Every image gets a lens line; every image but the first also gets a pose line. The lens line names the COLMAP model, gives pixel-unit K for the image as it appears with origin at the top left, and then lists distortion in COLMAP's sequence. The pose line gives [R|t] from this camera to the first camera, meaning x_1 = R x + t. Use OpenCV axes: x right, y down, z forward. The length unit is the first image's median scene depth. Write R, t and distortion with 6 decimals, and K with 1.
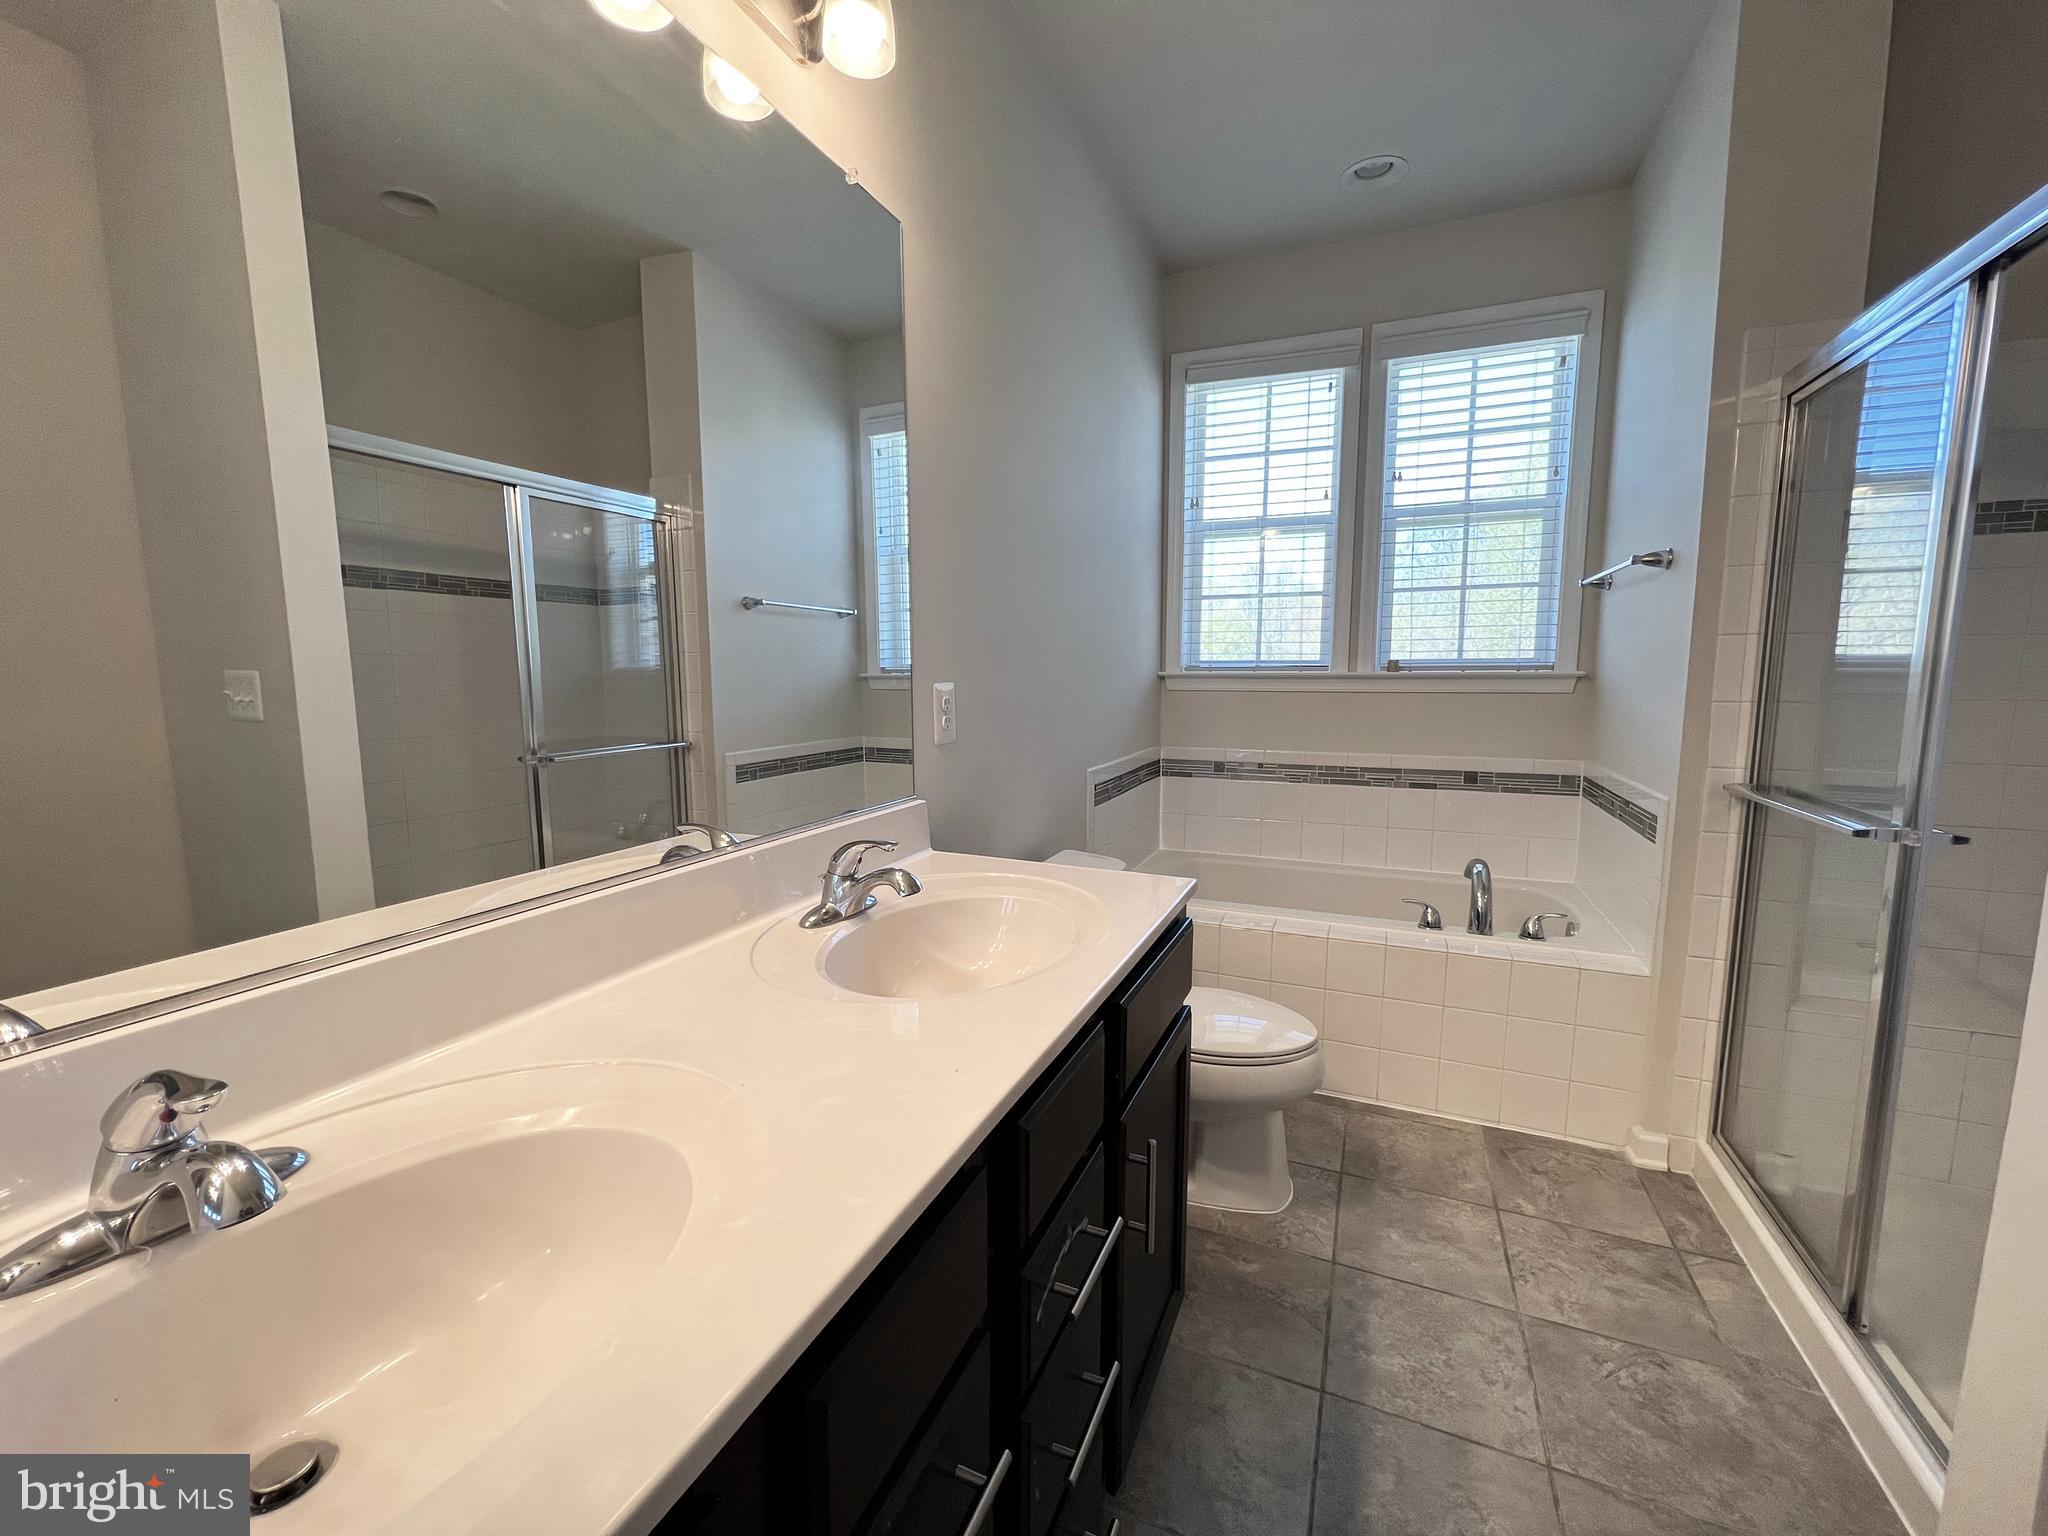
lens RADIAL K [[822.8, 0, 1021.9], [0, 822.8, 768.2], [0, 0, 1]] dist [0.002199, -0.001362]
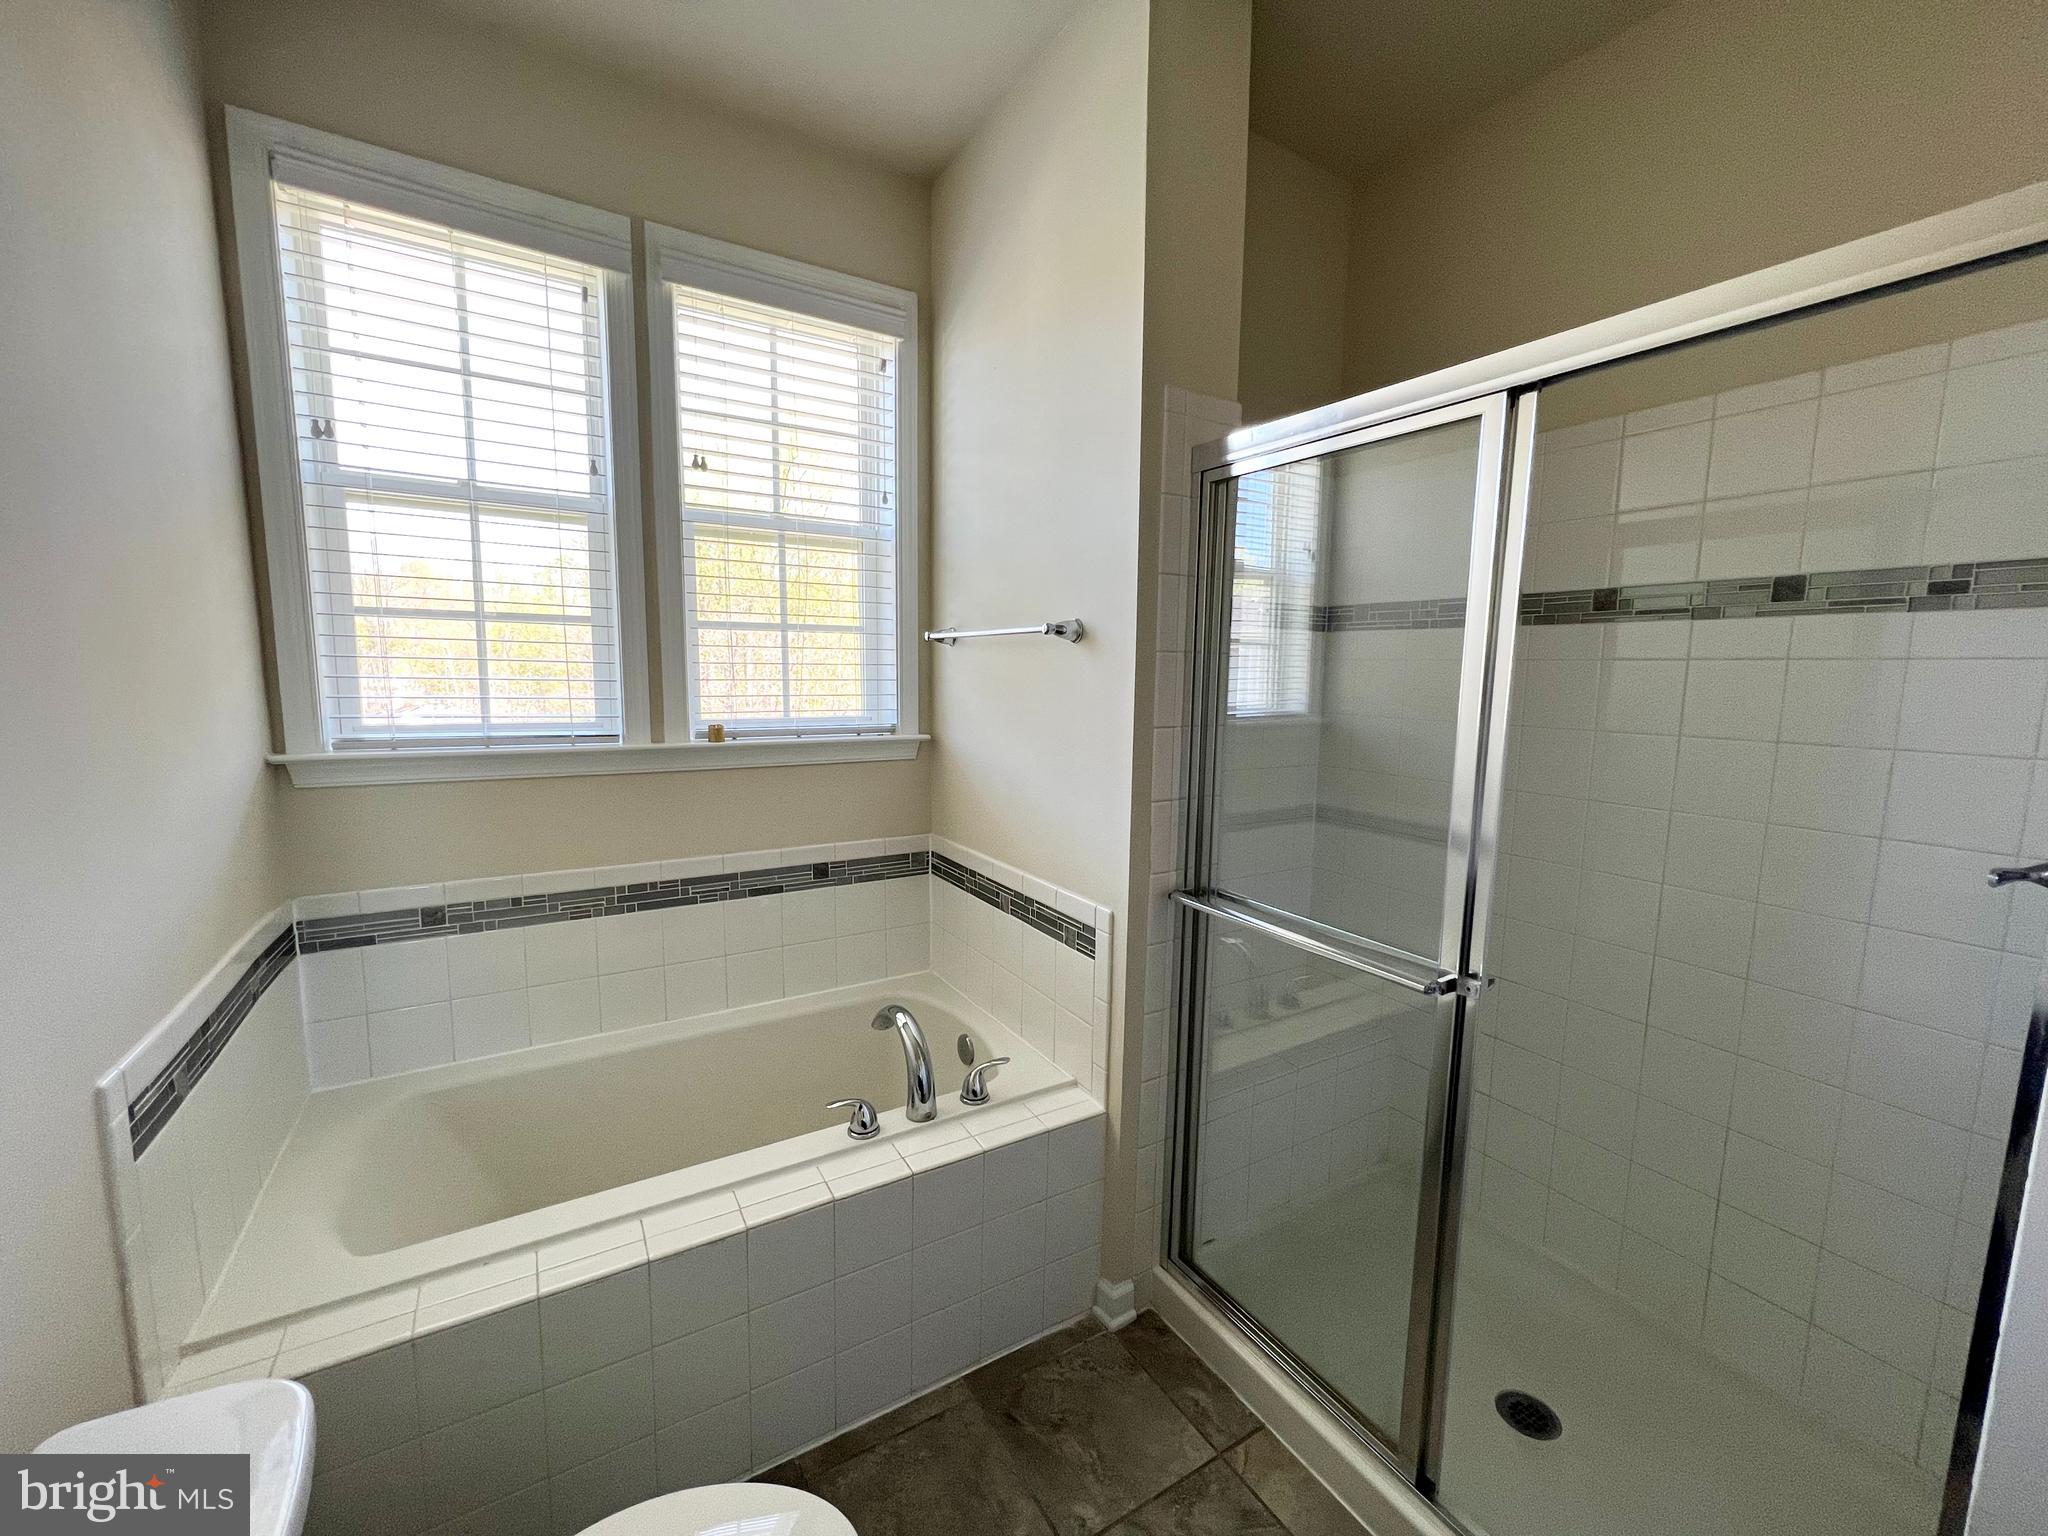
lens RADIAL K [[822.8, 0, 1025.3], [0, 822.8, 769.7], [0, 0, 1]] dist [0.002199, -0.001362]
pose [[0.574421, -0.090630, 0.813527, 0.026049], [0.080170, 0.995303, 0.054273, -0.109415], [-0.814625, 0.034045, 0.578988, 0.373463]]
